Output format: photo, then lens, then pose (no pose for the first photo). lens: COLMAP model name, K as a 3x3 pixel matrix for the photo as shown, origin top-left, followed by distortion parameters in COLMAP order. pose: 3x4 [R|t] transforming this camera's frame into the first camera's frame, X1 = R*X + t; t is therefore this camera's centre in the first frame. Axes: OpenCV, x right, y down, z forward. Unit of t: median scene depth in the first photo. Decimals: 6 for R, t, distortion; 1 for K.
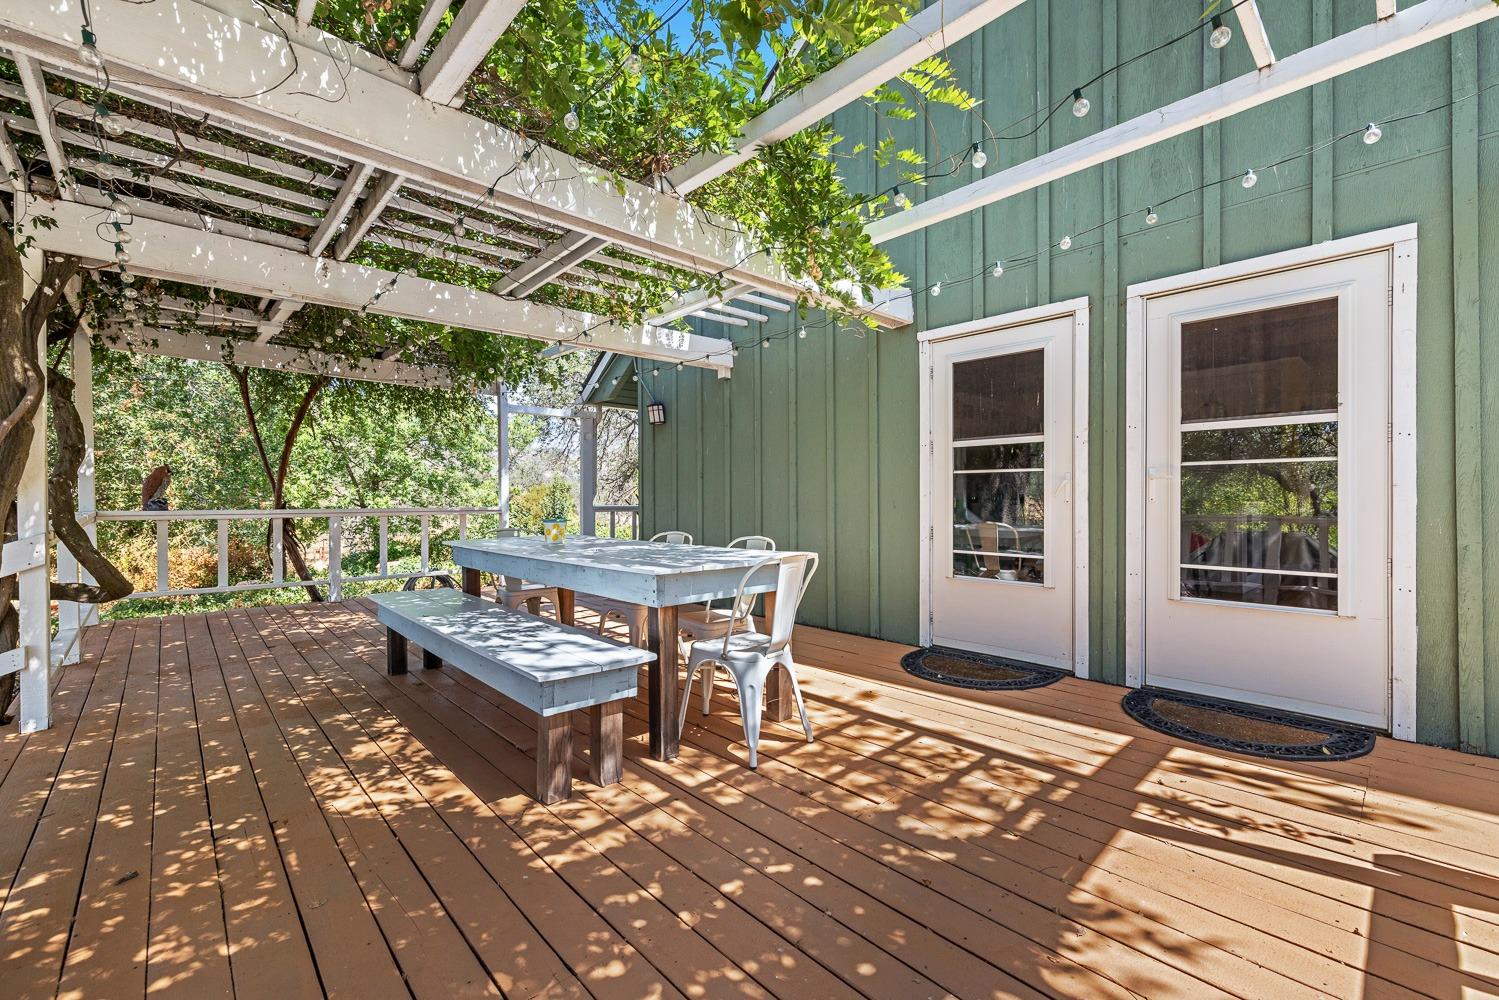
lens RADIAL K [[629.1, 0, 758.3], [0, 629.1, 496.4], [0, 0, 1]] dist [0.026146, -0.000392]
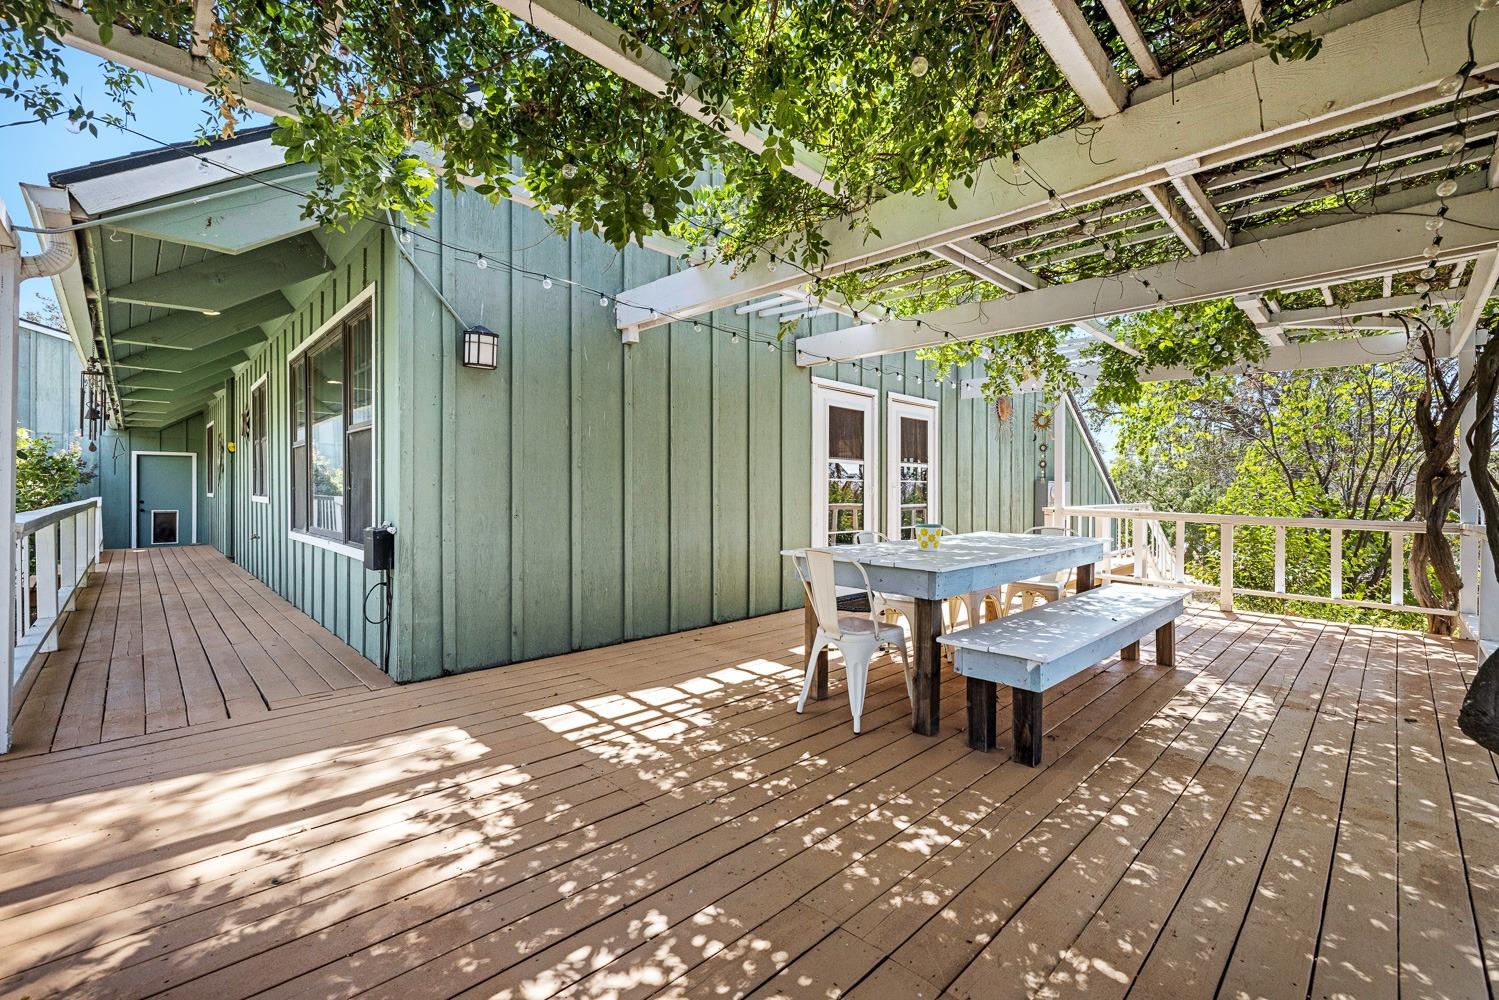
lens RADIAL K [[629.1, 0, 758.6], [0, 629.1, 496.2], [0, 0, 1]] dist [0.026146, -0.000392]
pose [[-0.042520, -0.005152, 0.999082, -1.754889], [0.001947, 0.999984, 0.005240, -0.011811], [-0.999094, 0.002168, -0.042509, 1.880411]]
